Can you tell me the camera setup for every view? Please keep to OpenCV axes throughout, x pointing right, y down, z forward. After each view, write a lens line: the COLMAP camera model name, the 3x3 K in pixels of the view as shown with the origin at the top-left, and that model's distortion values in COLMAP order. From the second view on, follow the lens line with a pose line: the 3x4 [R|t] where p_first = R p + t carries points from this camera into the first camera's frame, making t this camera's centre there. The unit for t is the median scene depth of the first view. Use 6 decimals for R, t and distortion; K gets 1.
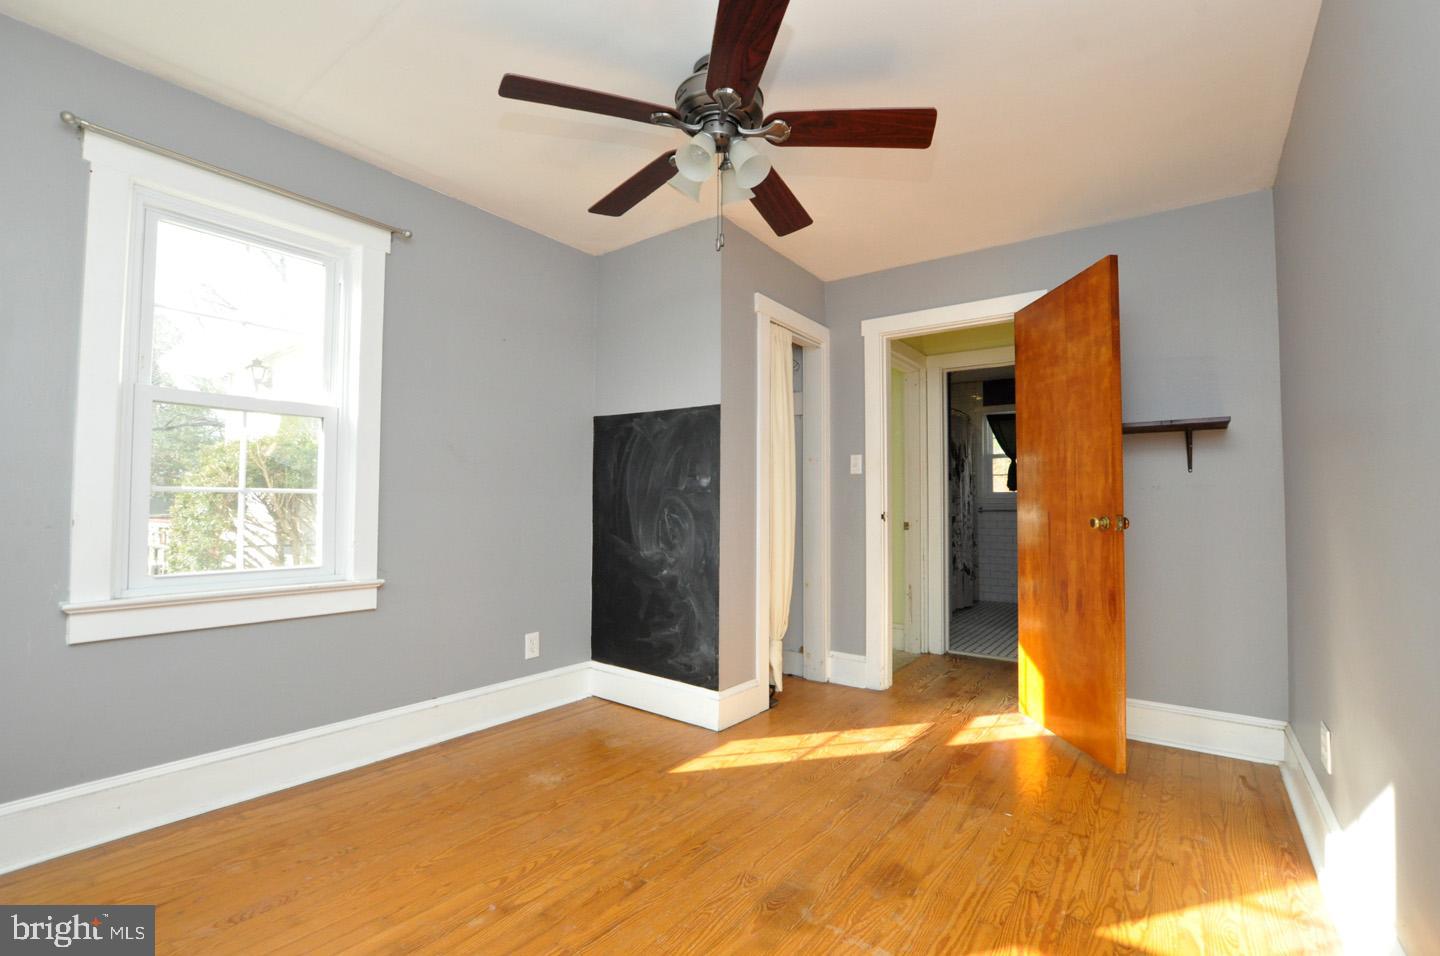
lens RADIAL K [[632.1, 0, 722.0], [0, 632.1, 481.3], [0, 0, 1]] dist [-0.030094, 0.005026]
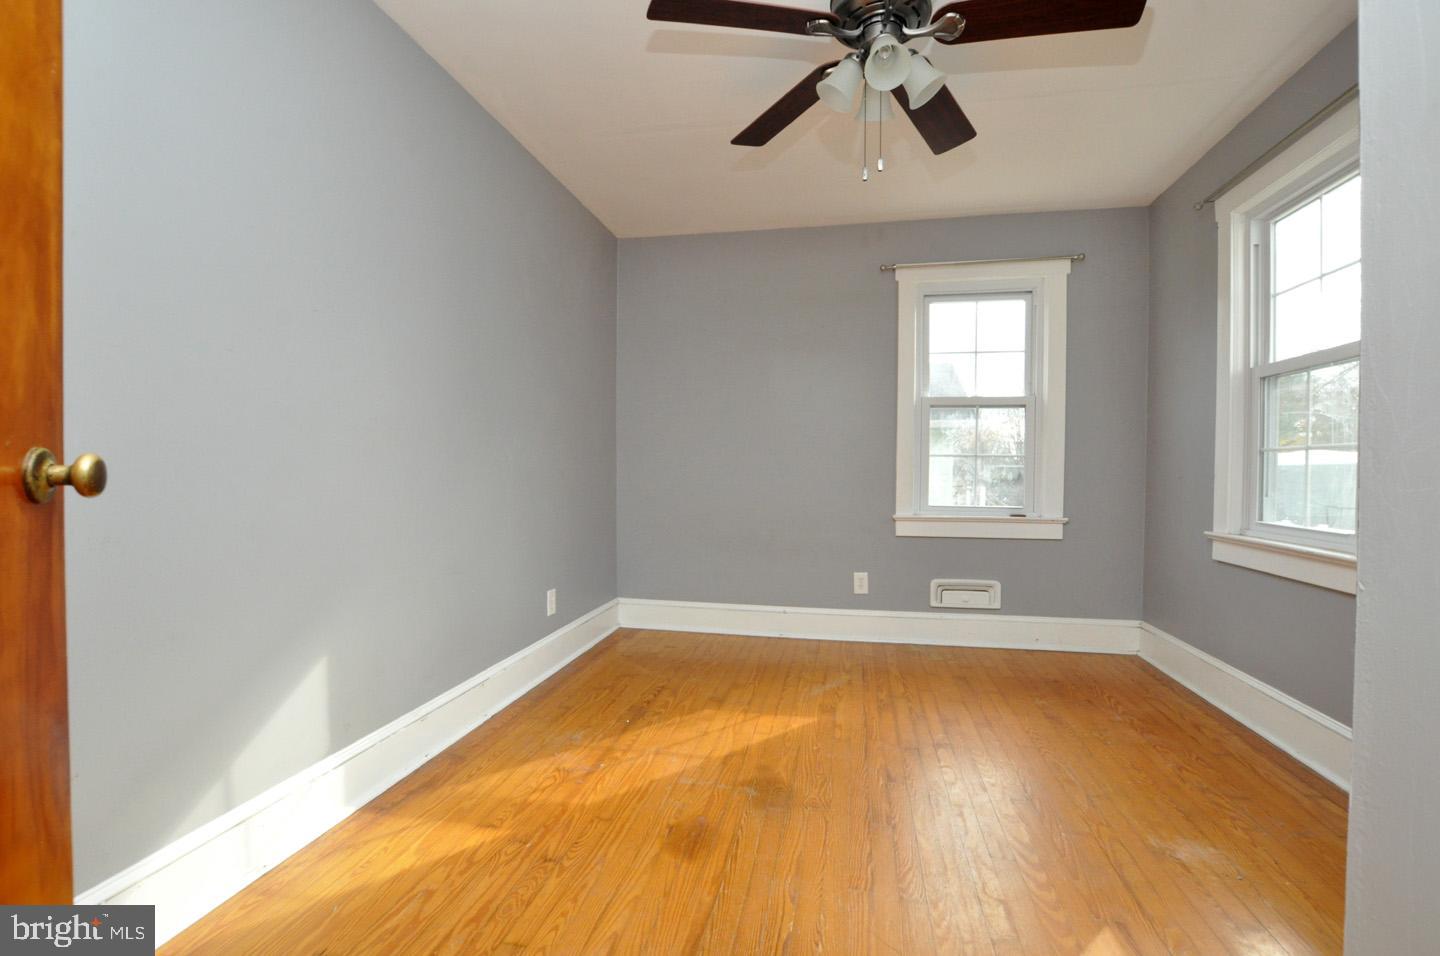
lens RADIAL K [[632.1, 0, 722.0], [0, 632.1, 481.3], [0, 0, 1]] dist [-0.030094, 0.005026]
pose [[-0.903733, -0.004951, -0.428068, 0.651653], [0.005093, 0.999738, -0.022315, 0.111398], [0.428066, -0.022347, -0.903471, 1.918278]]
